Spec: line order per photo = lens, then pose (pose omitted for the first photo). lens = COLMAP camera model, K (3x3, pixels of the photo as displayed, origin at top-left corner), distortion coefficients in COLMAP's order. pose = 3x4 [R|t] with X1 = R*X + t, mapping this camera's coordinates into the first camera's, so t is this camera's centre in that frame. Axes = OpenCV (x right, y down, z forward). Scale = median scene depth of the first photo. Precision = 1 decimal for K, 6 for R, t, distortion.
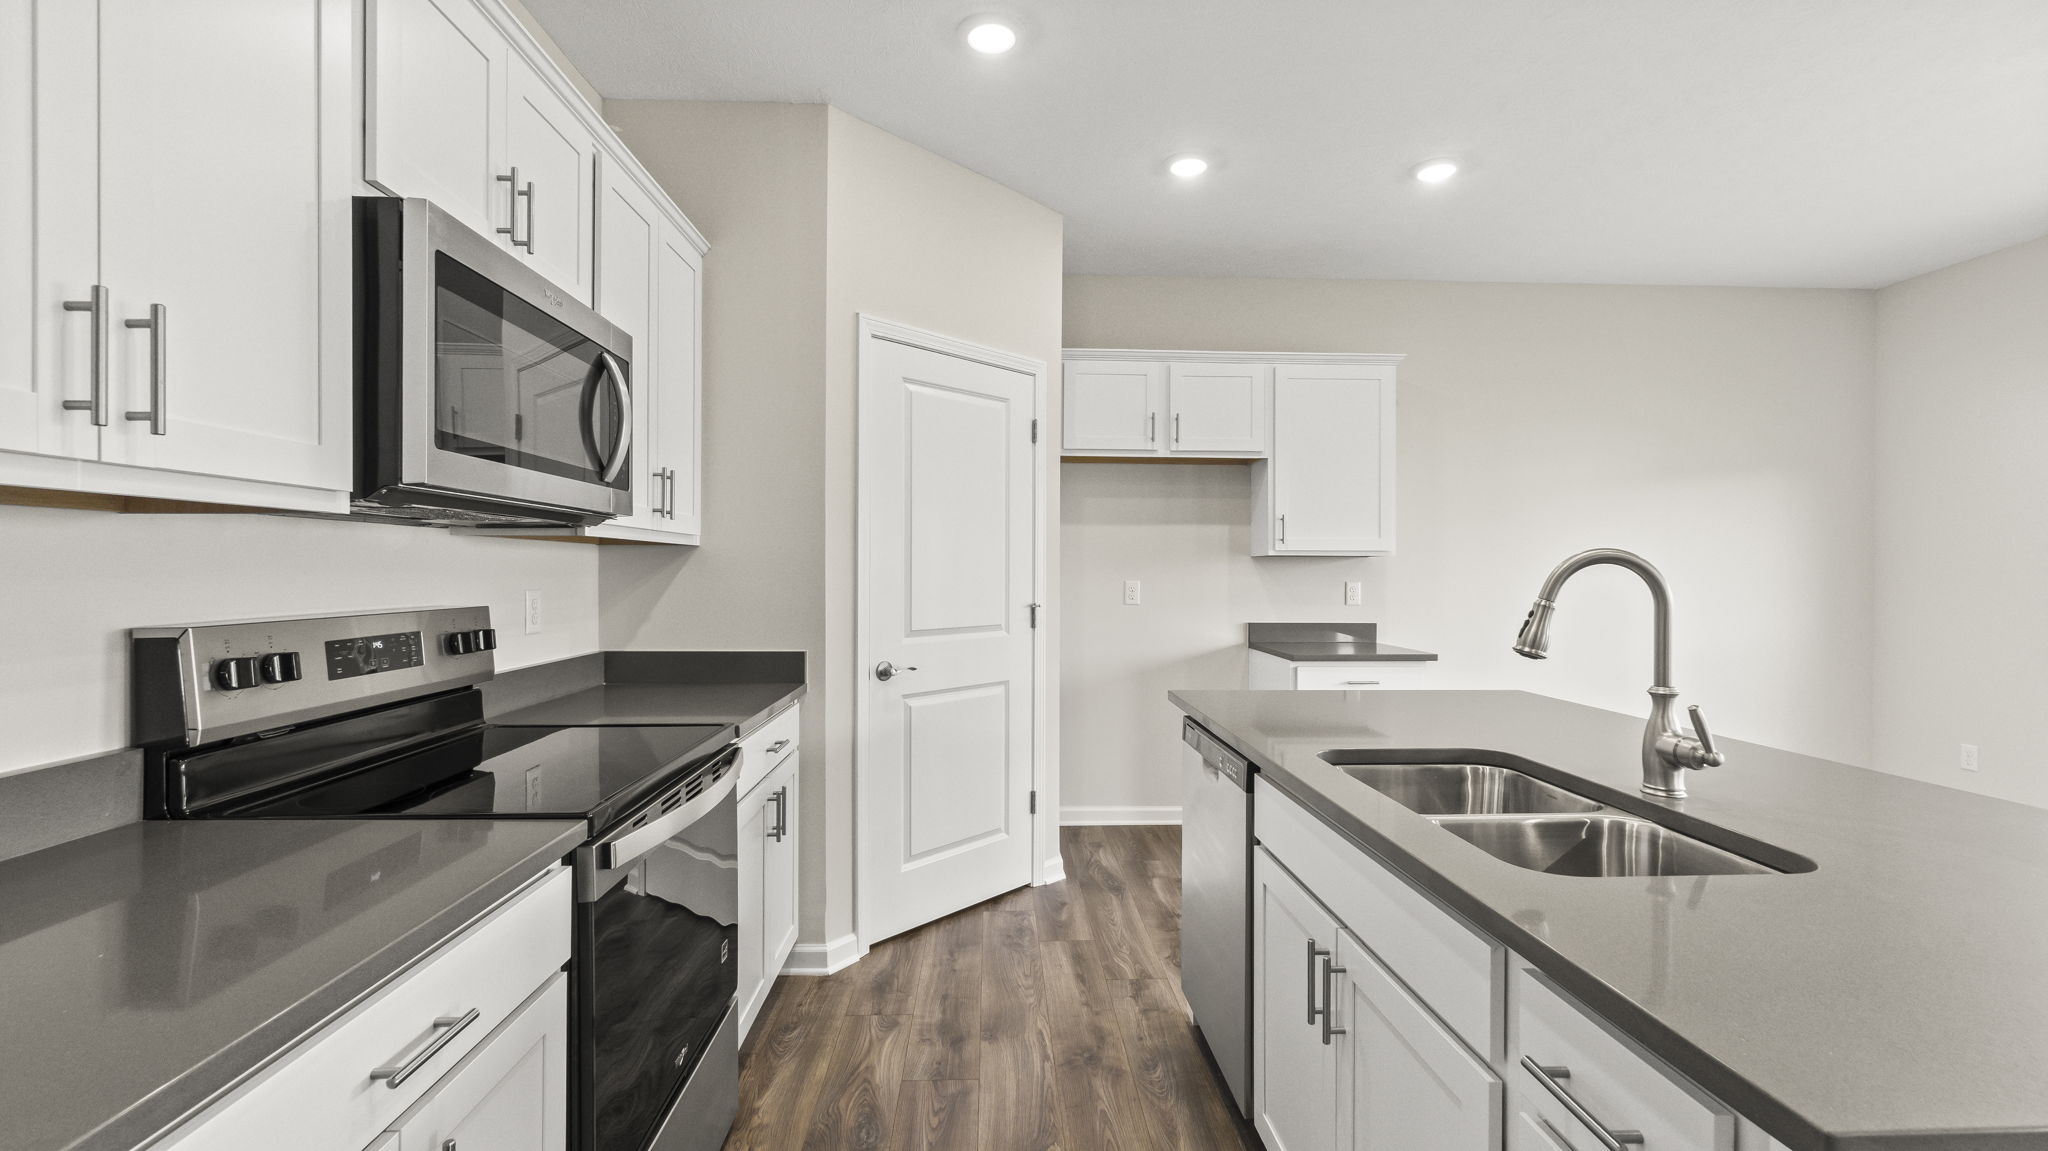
lens RADIAL K [[876.1, 0, 1030.0], [0, 876.1, 567.7], [0, 0, 1]] dist [-0.008967, -0.000178]
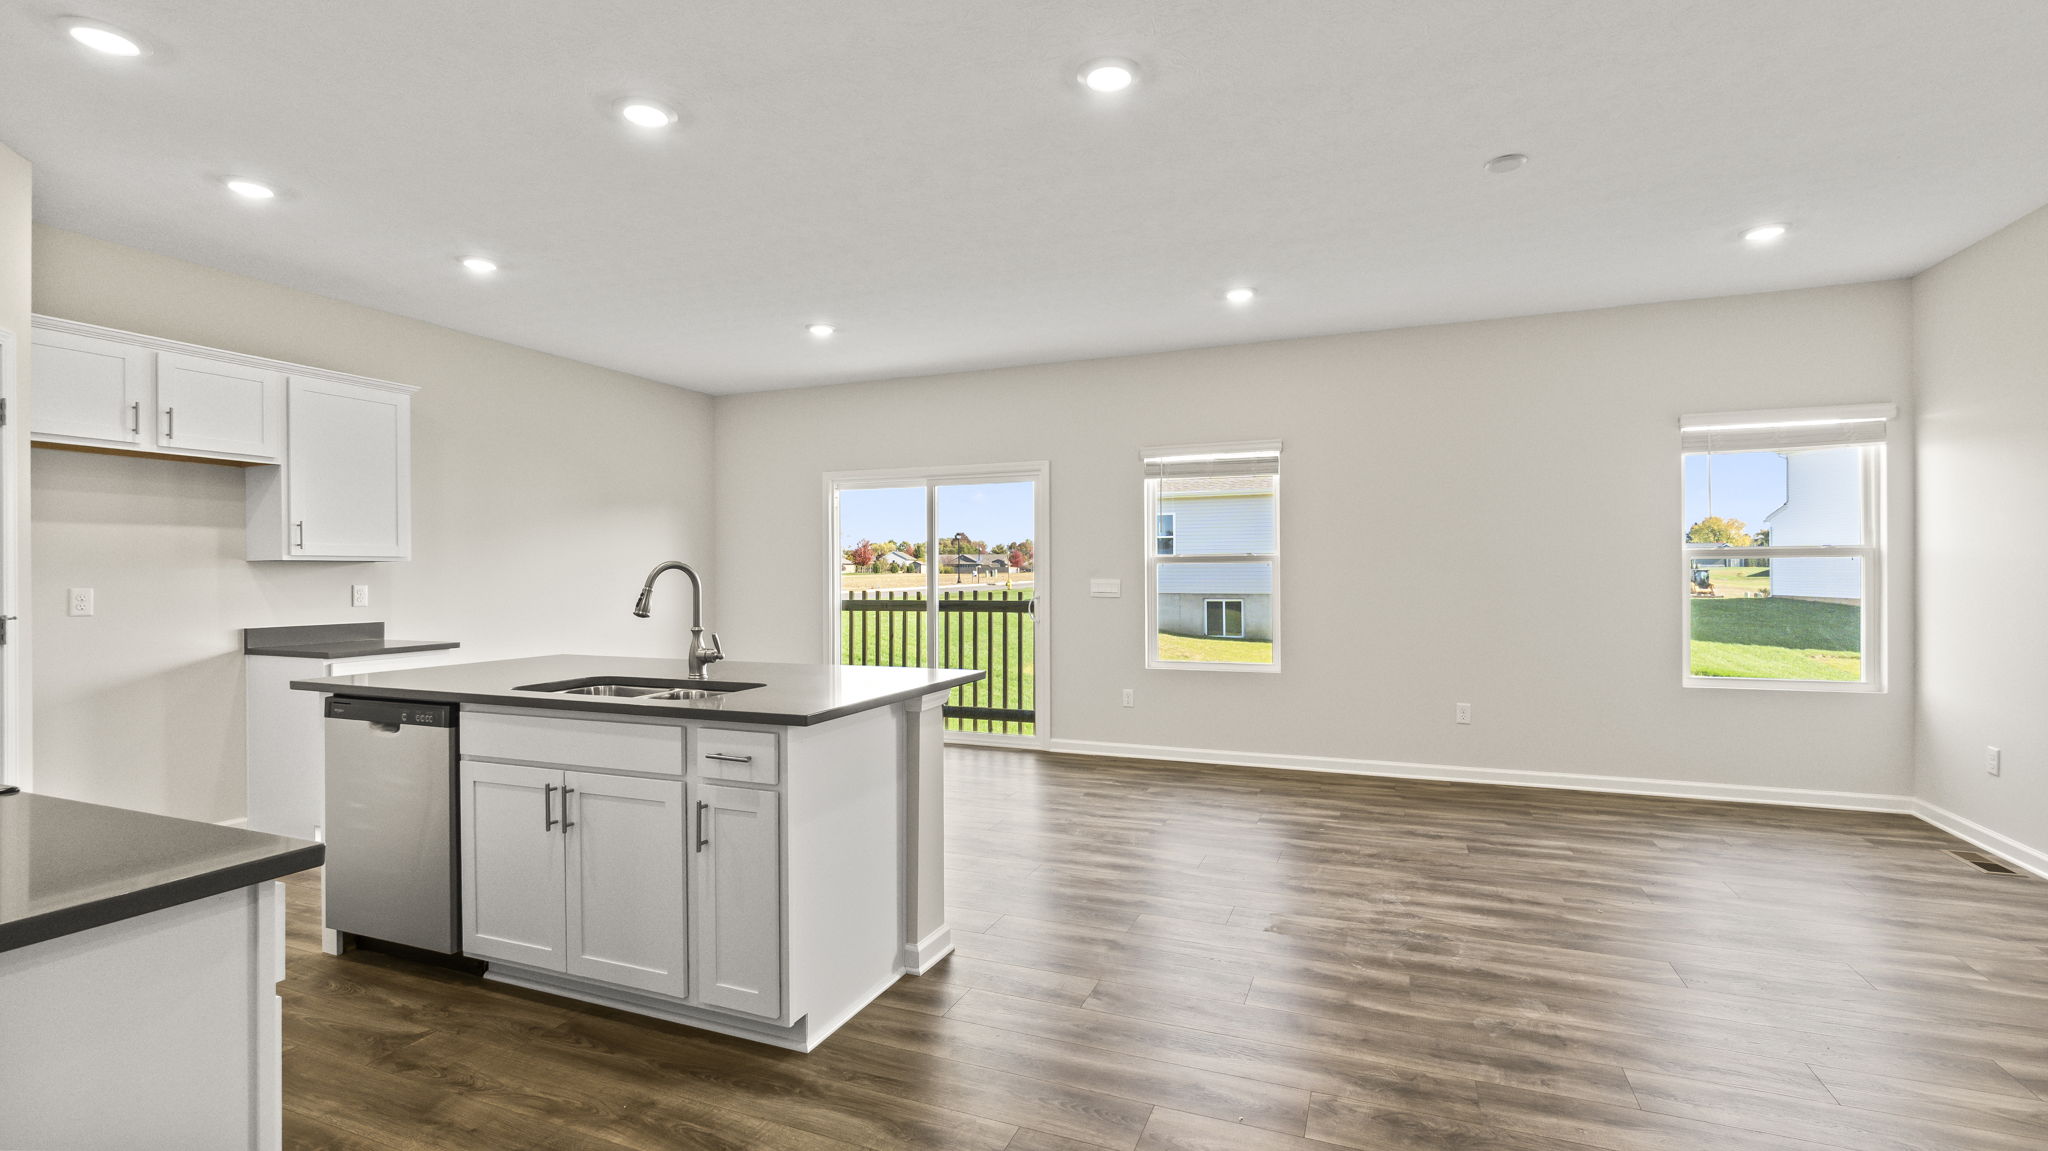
lens RADIAL K [[876.1, 0, 1030.0], [0, 876.1, 567.7], [0, 0, 1]] dist [-0.008967, -0.000178]
pose [[0.398387, 0.000947, 0.917217, -0.308340], [0.003706, 0.999990, -0.002643, 0.000647], [-0.917210, 0.004452, 0.398380, -0.201080]]
